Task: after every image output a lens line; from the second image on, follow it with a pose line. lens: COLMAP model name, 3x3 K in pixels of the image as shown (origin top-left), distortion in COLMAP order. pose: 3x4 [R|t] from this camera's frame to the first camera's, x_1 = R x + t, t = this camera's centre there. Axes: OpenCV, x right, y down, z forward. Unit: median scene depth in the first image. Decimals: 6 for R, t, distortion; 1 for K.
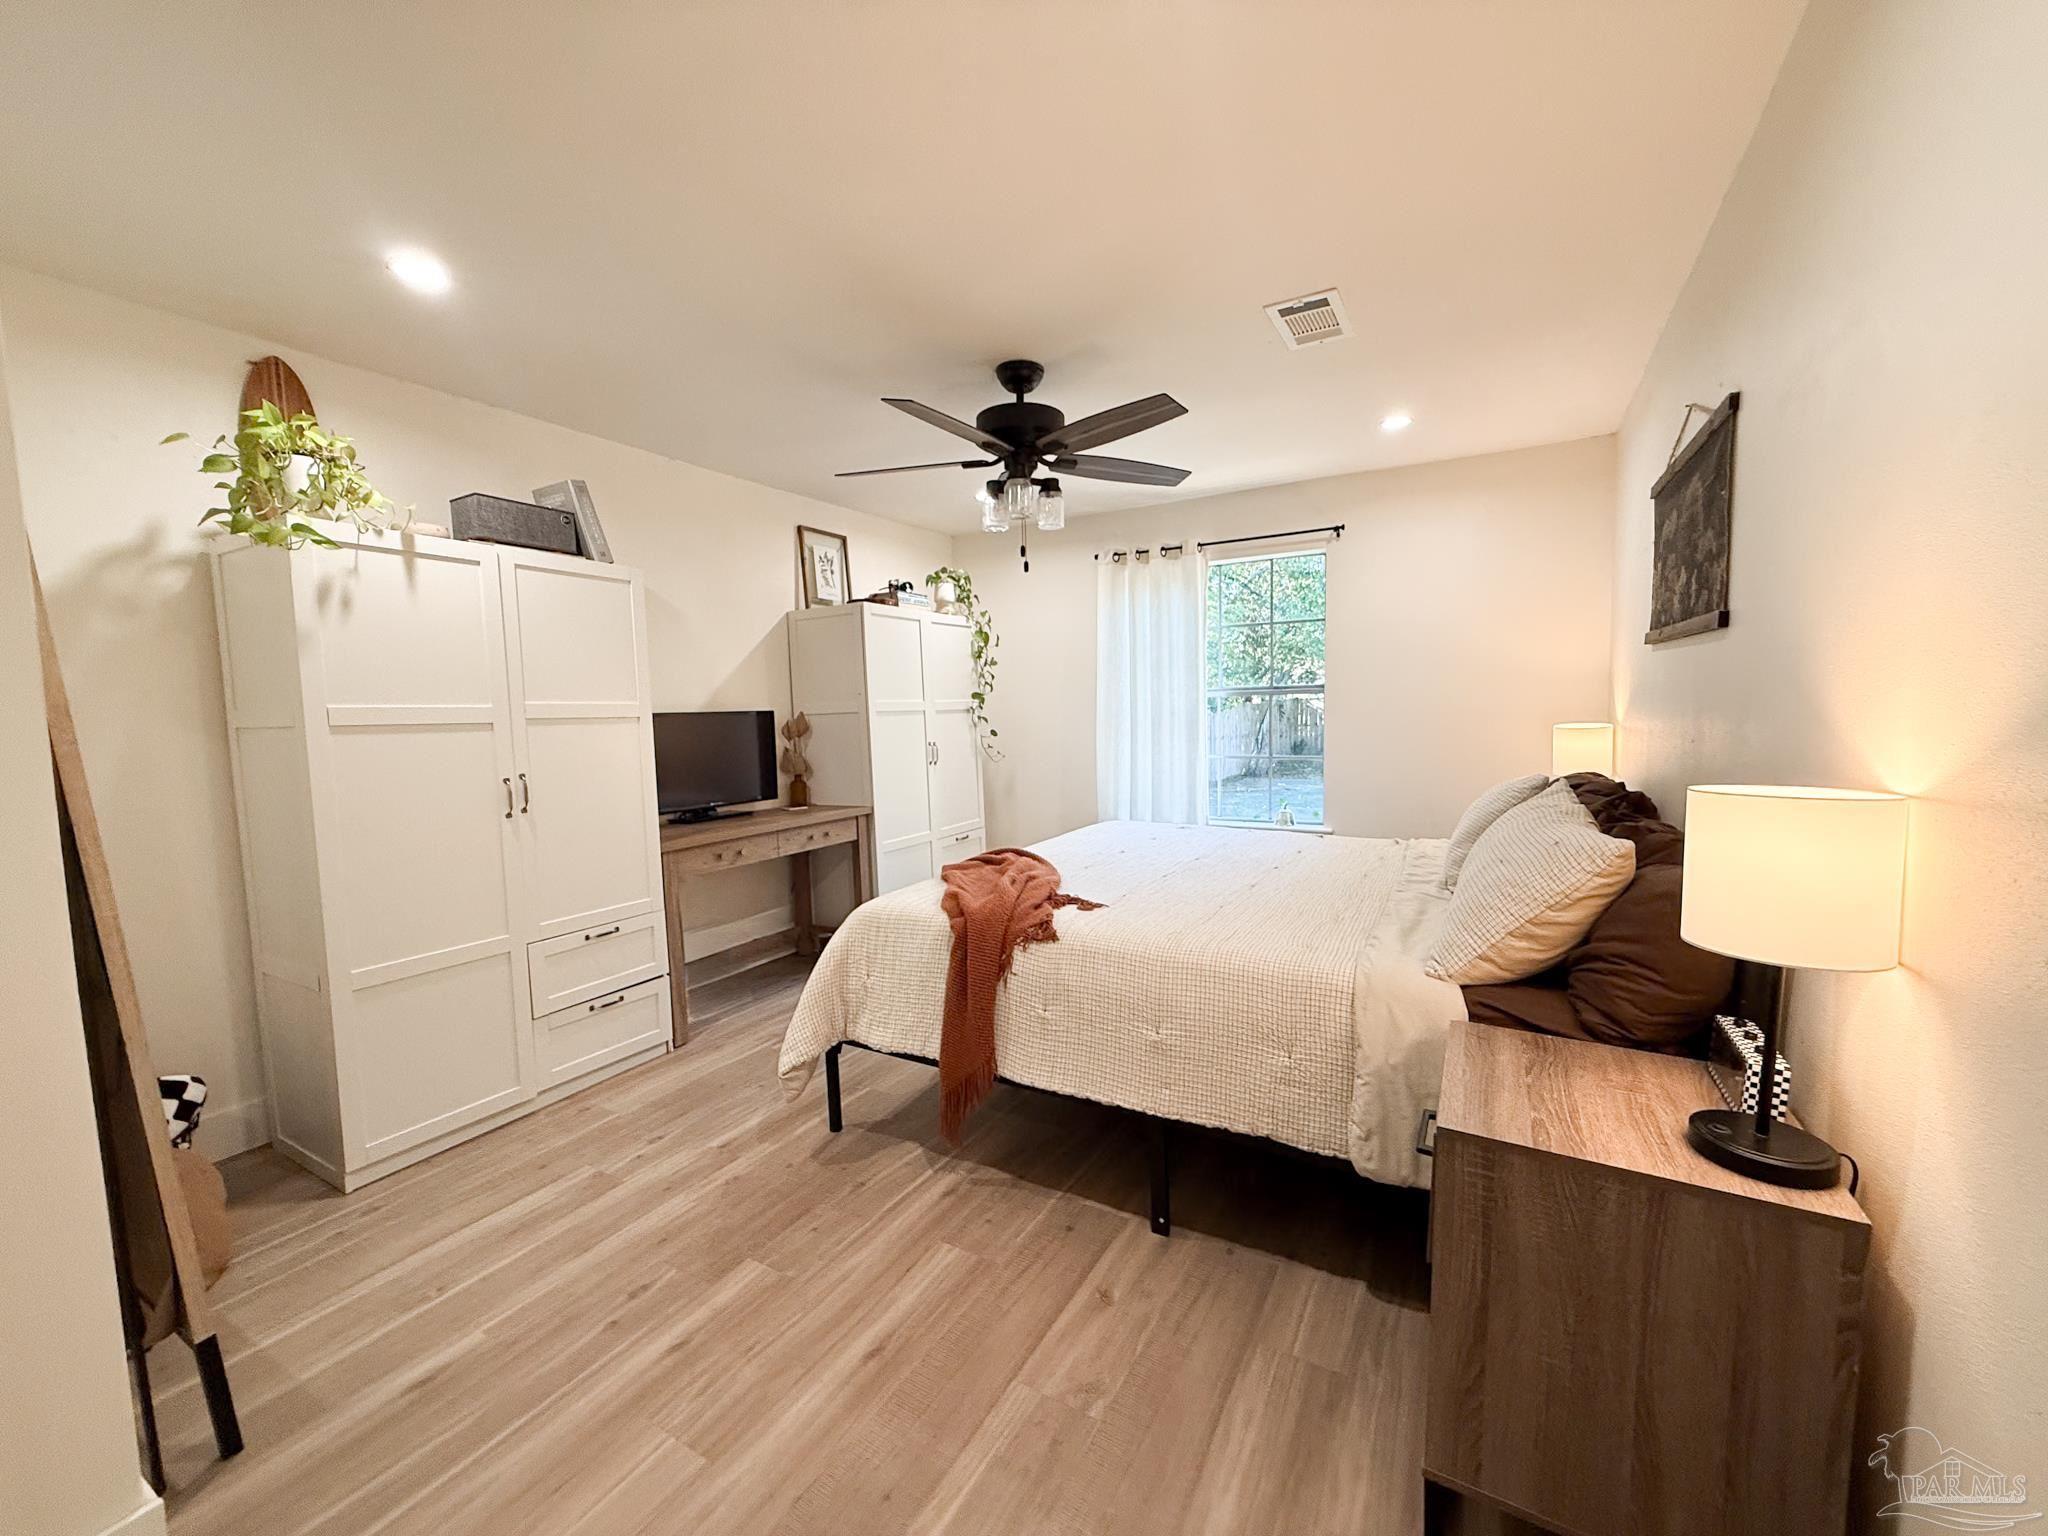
lens RADIAL K [[812.8, 0, 1018.0], [0, 812.8, 770.8], [0, 0, 1]] dist [0.001572, -0.000276]
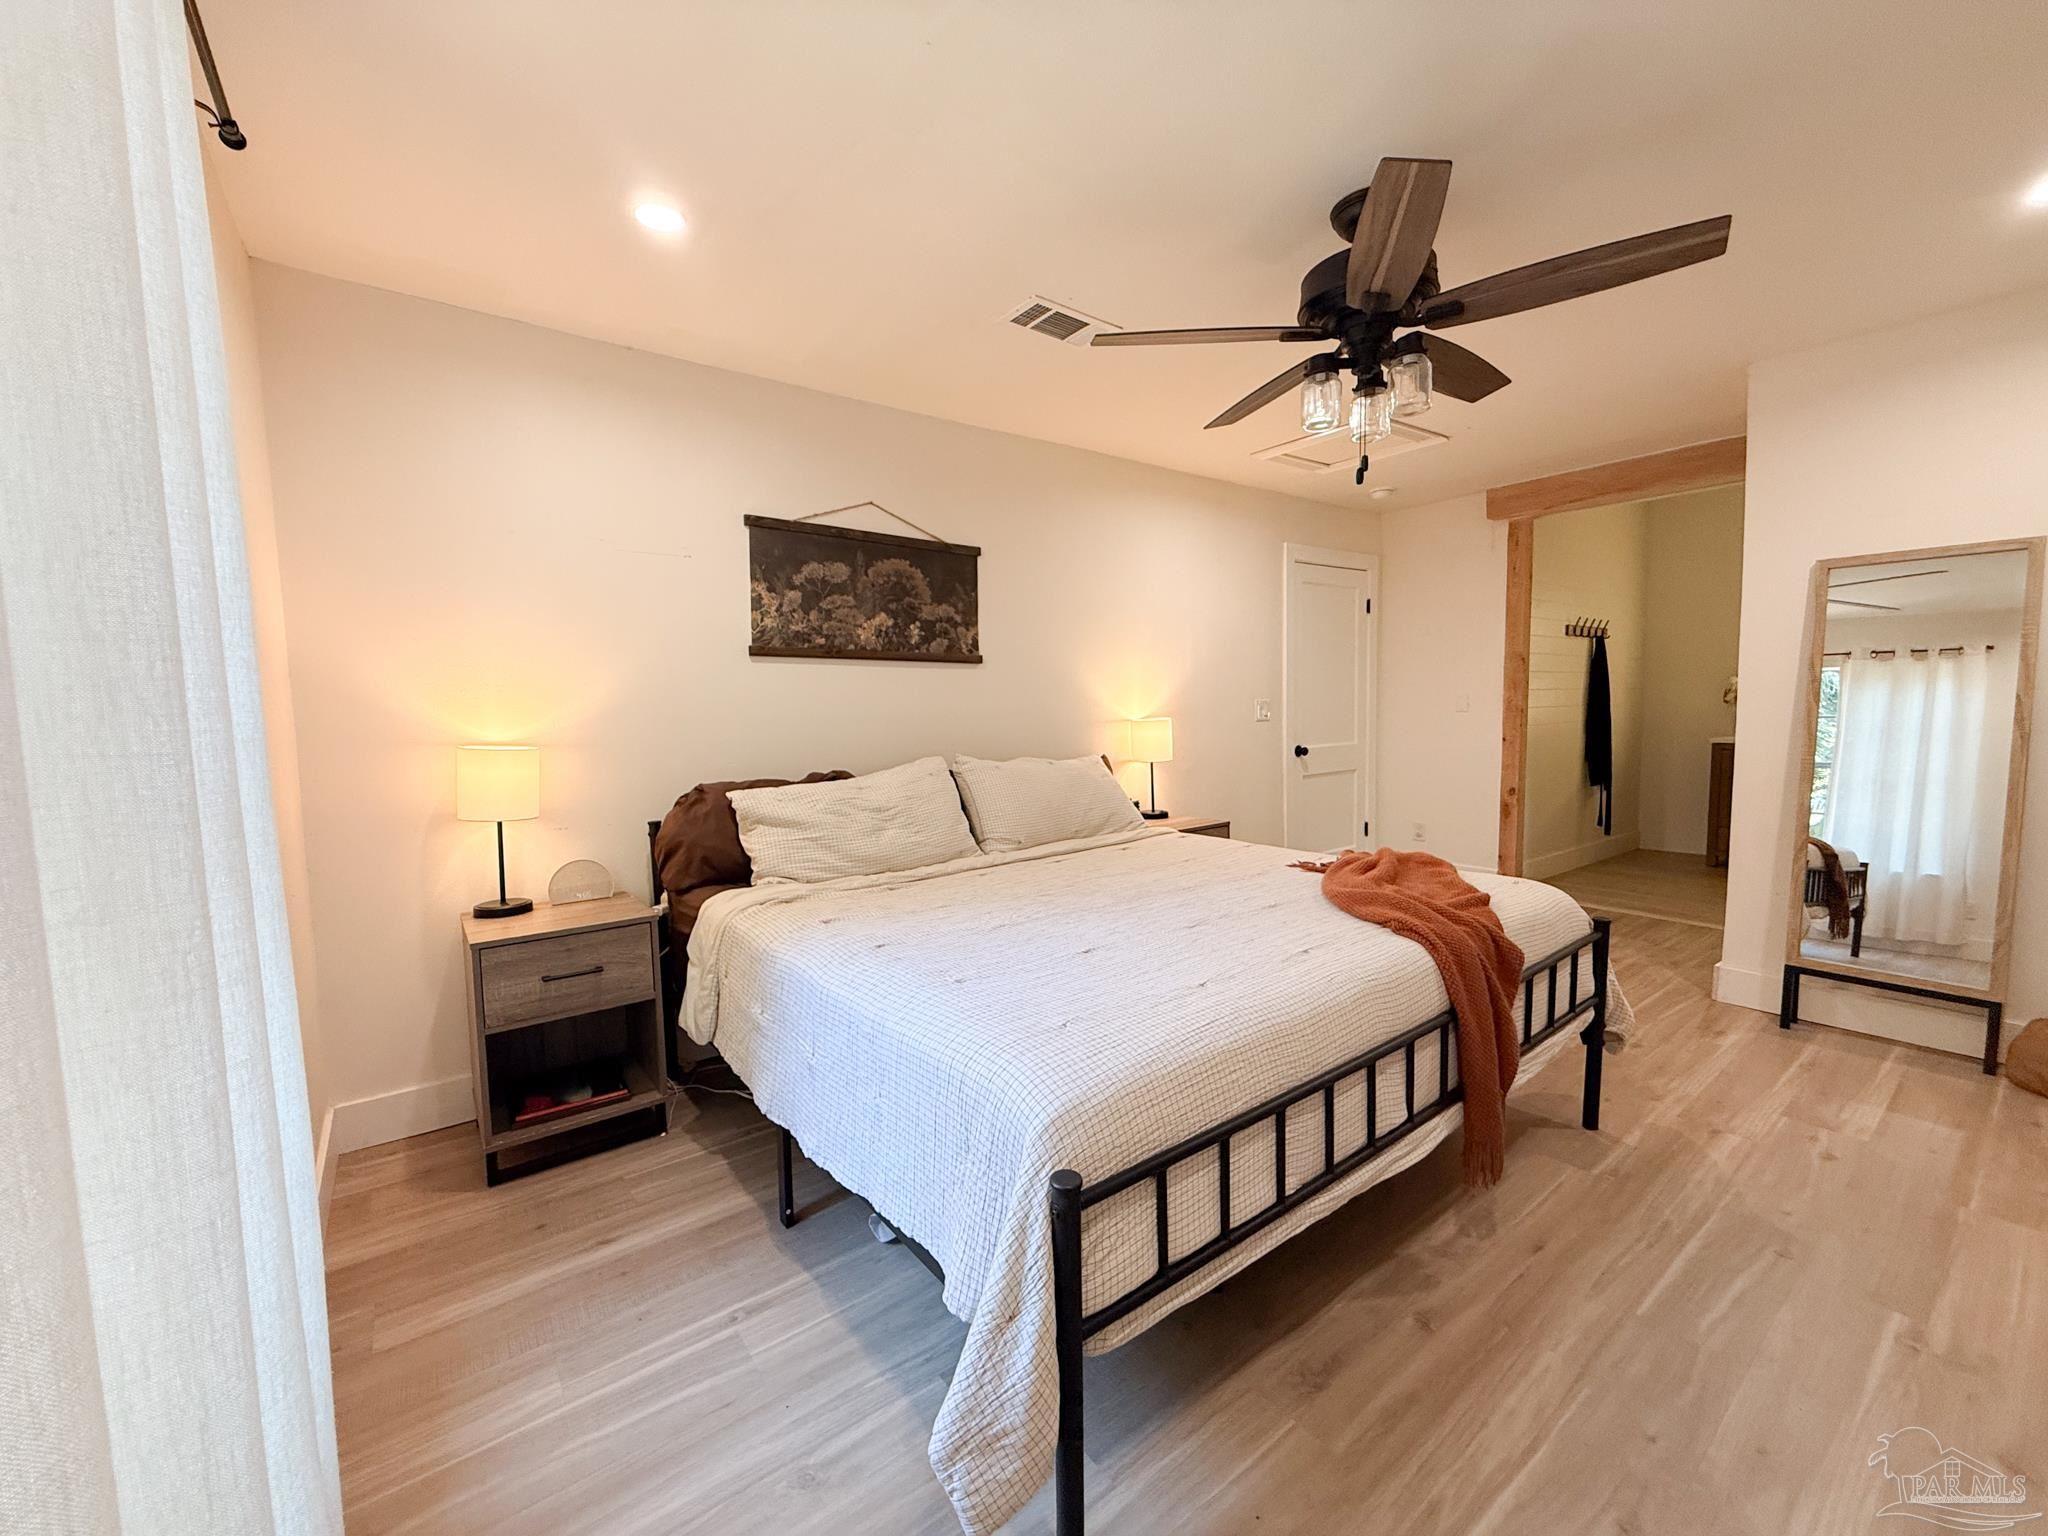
lens RADIAL K [[812.8, 0, 1018.0], [0, 812.8, 770.8], [0, 0, 1]] dist [0.001572, -0.000276]
pose [[-0.923447, 0.013054, 0.383504, 0.021345], [0.074786, 0.986379, 0.146502, -0.170153], [-0.376368, 0.163968, -0.911845, 2.348266]]
